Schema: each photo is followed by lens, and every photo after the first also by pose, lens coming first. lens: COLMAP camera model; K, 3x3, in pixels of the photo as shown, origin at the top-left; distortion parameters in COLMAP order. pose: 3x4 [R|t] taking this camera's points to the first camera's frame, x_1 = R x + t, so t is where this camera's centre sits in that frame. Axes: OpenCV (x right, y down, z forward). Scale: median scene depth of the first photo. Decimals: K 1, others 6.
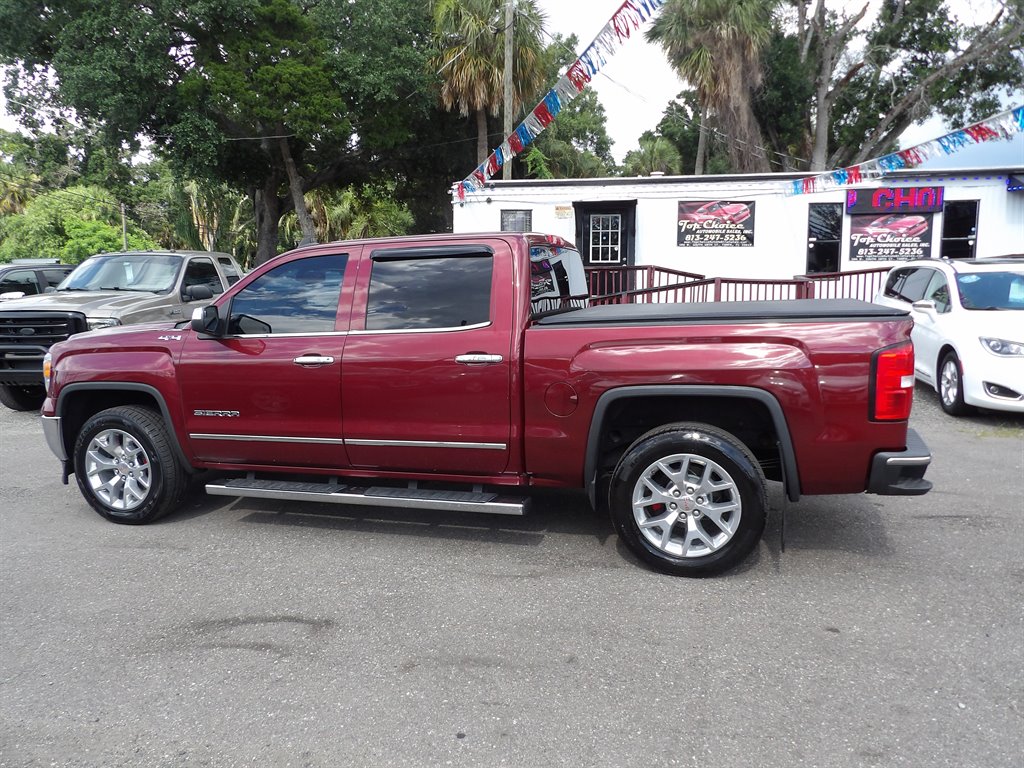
lens RADIAL K [[703.2, 0, 512.0], [0, 703.2, 384.0], [0, 0, 1]] dist [-0.009232, 0.009613]
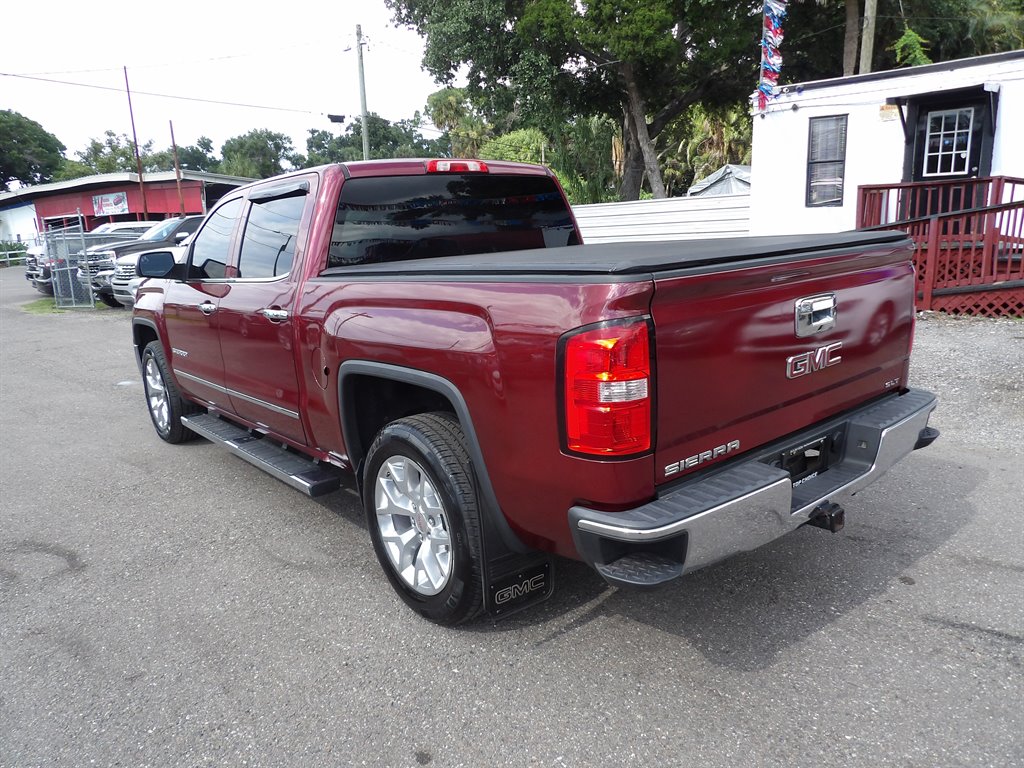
lens RADIAL K [[703.2, 0, 512.0], [0, 703.2, 384.0], [0, 0, 1]] dist [-0.009232, 0.009613]
pose [[0.847302, 0.094305, -0.522672, 0.154700], [-0.041350, 0.992836, 0.112105, -0.014150], [0.529500, -0.073374, 0.845131, 0.093847]]
